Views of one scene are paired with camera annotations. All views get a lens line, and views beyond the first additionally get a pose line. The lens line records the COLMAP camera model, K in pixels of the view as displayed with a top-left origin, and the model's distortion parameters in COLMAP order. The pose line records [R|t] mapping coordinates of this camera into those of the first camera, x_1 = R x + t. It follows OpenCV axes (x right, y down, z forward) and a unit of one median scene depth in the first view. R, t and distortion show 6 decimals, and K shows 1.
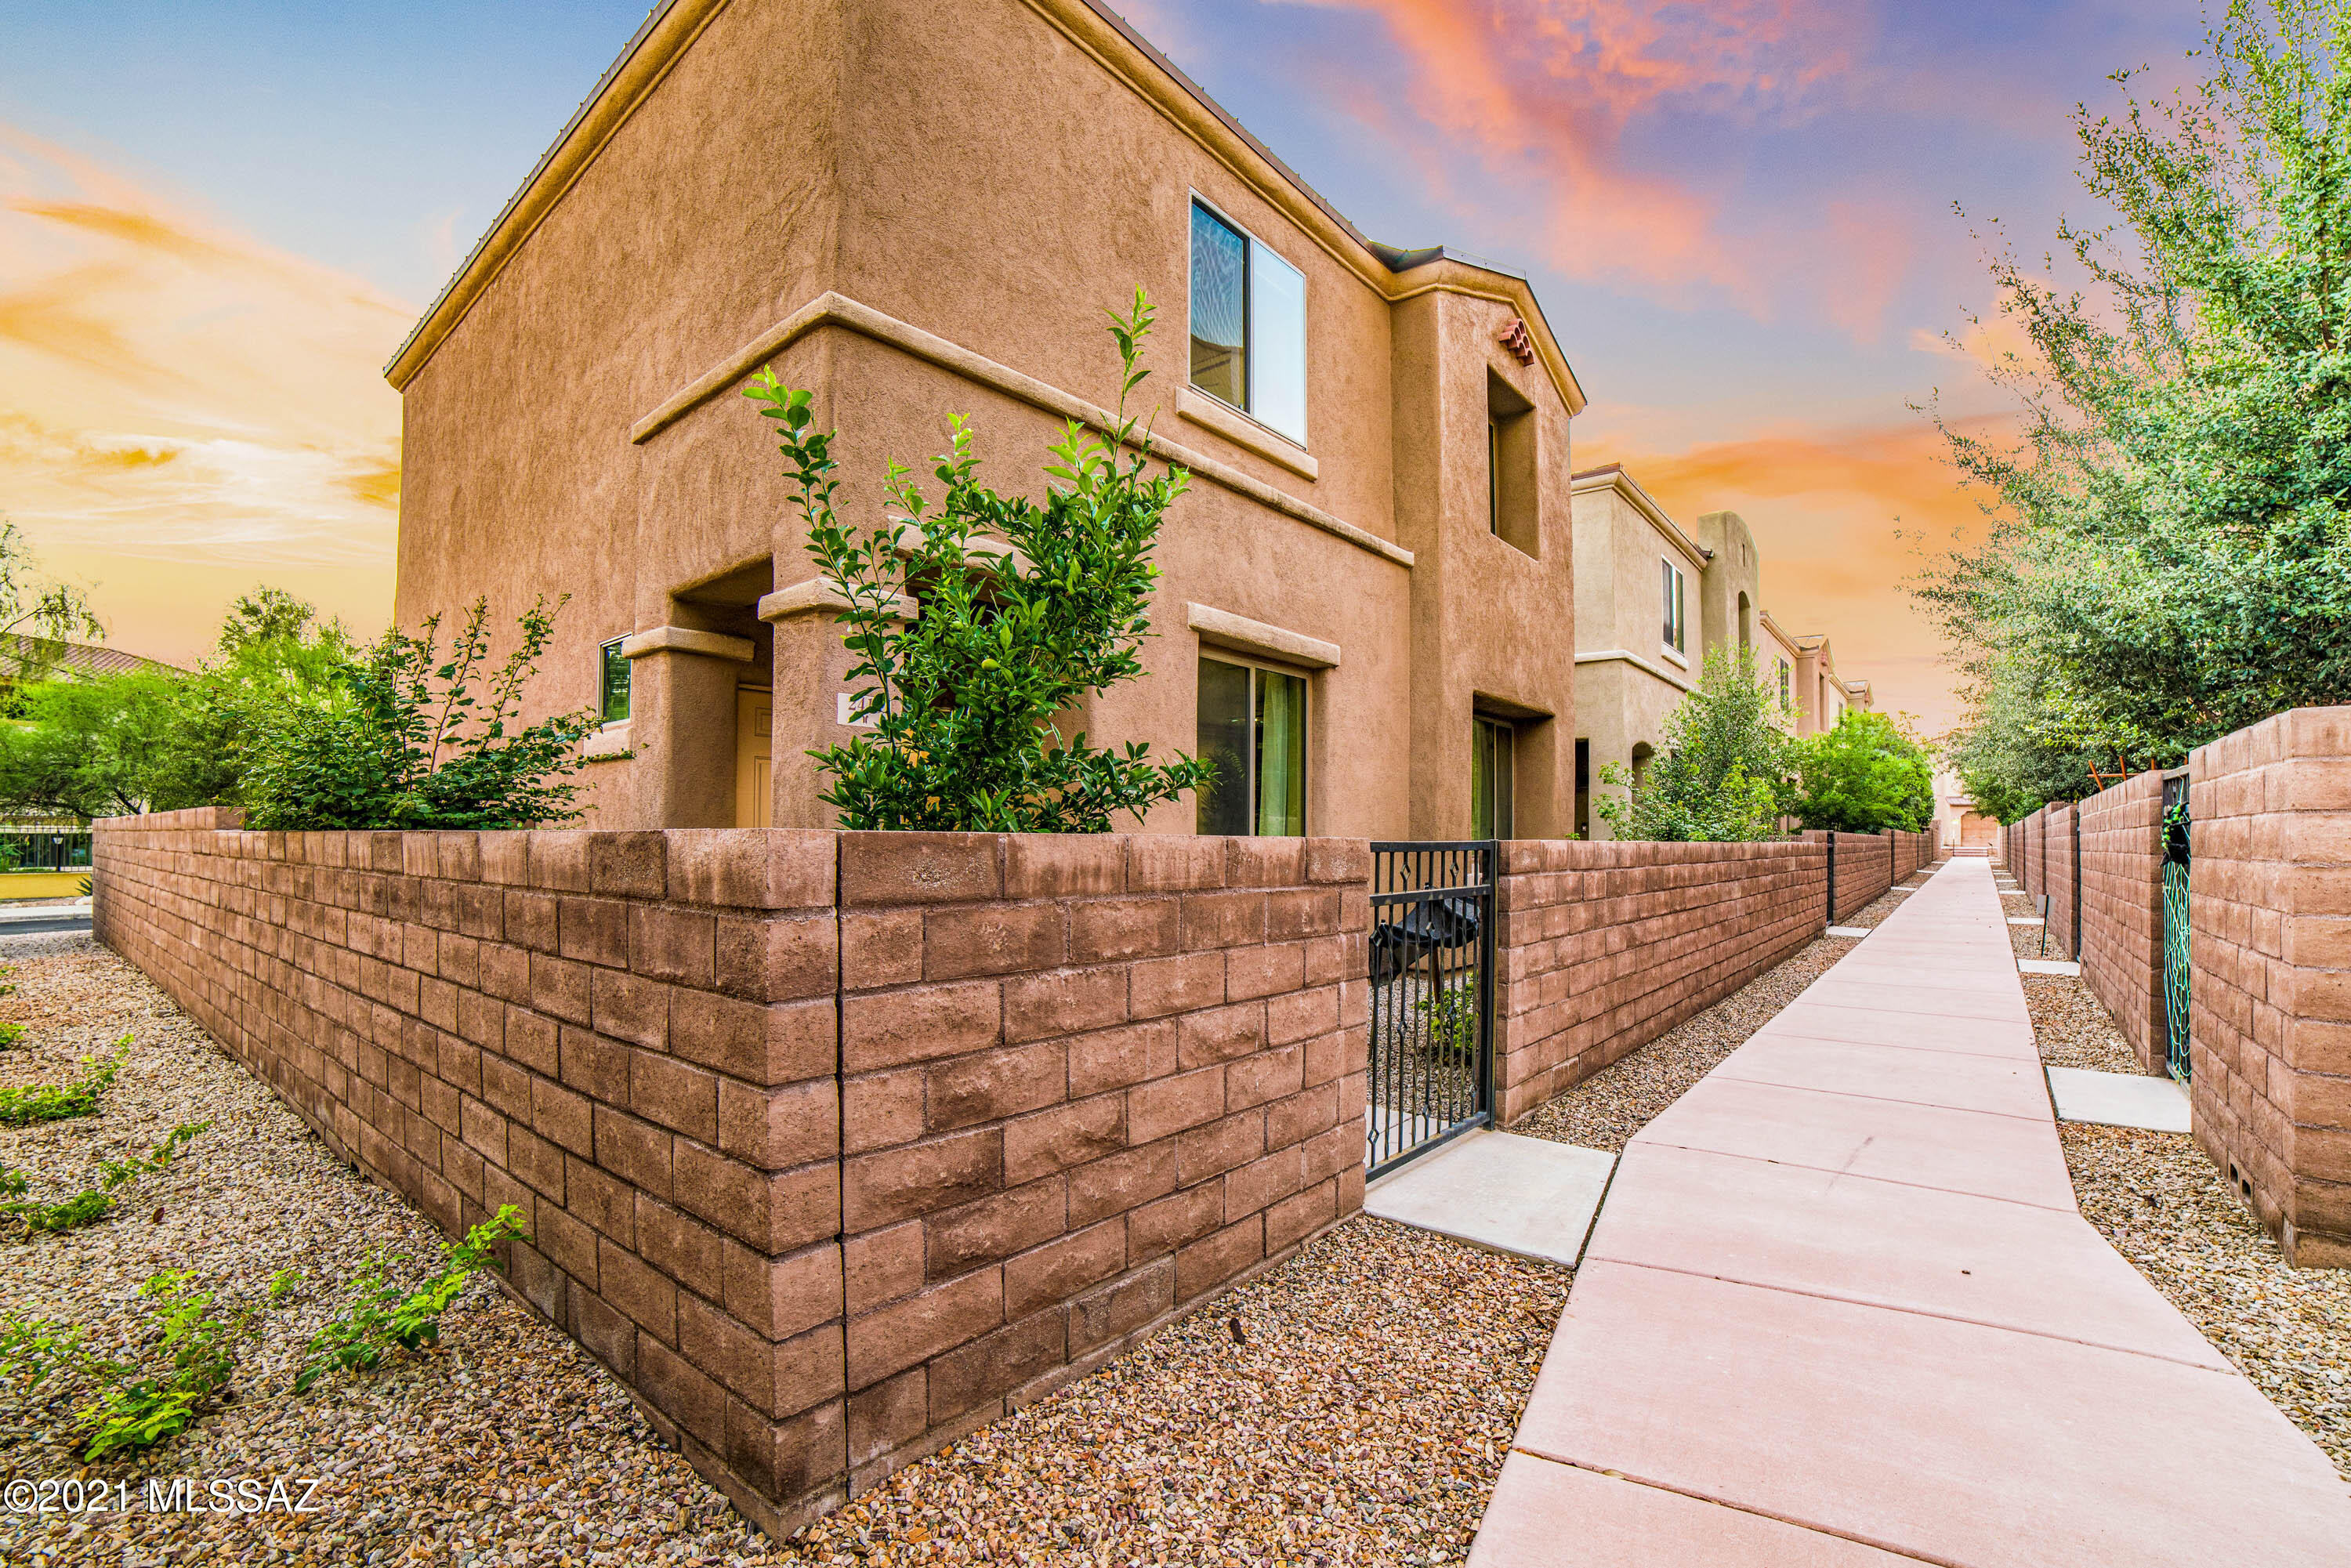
lens RADIAL K [[1016.2, 0, 1147.2], [0, 1016.2, 788.9], [0, 0, 1]] dist [-0.123909, 0.050196]
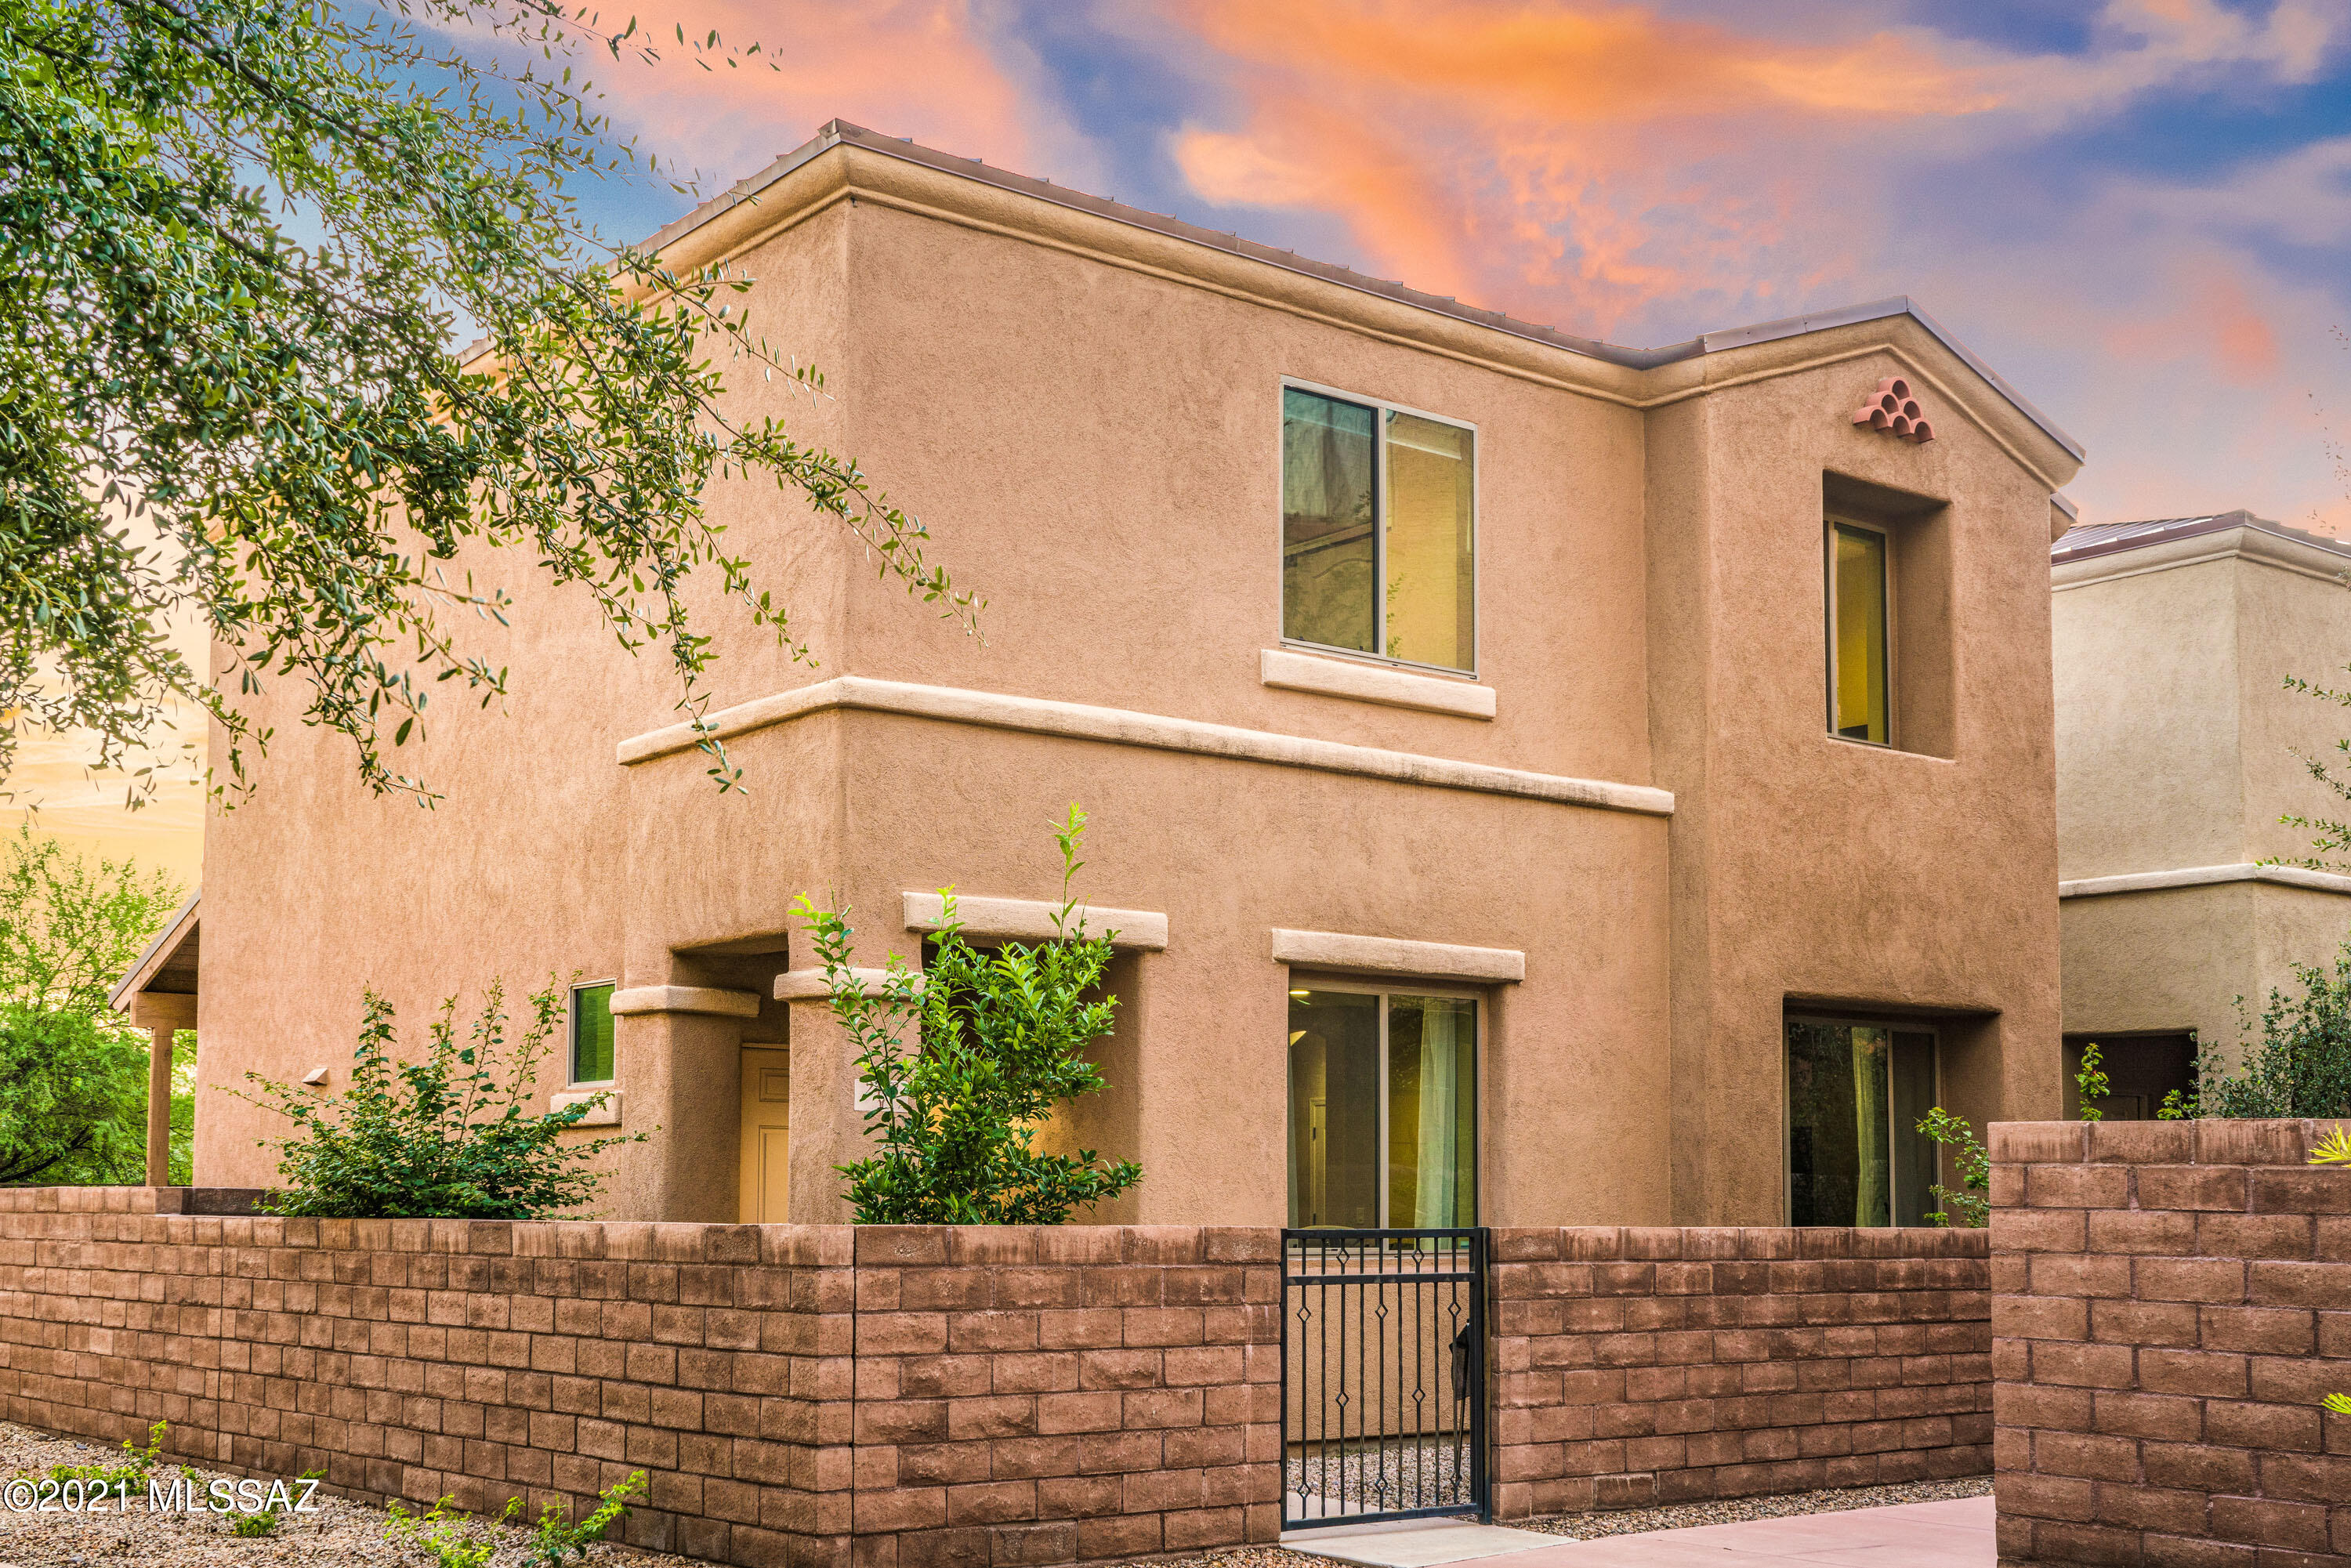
lens RADIAL K [[2727.9, 0, 1175.5], [0, 2727.9, 784.0], [0, 0, 1]] dist [-0.046900, 0.024459]
pose [[0.983374, -0.028036, -0.179413, 0.852095], [0.009225, 0.994447, -0.104830, -0.167703], [0.181356, 0.101432, 0.978173, -2.765075]]
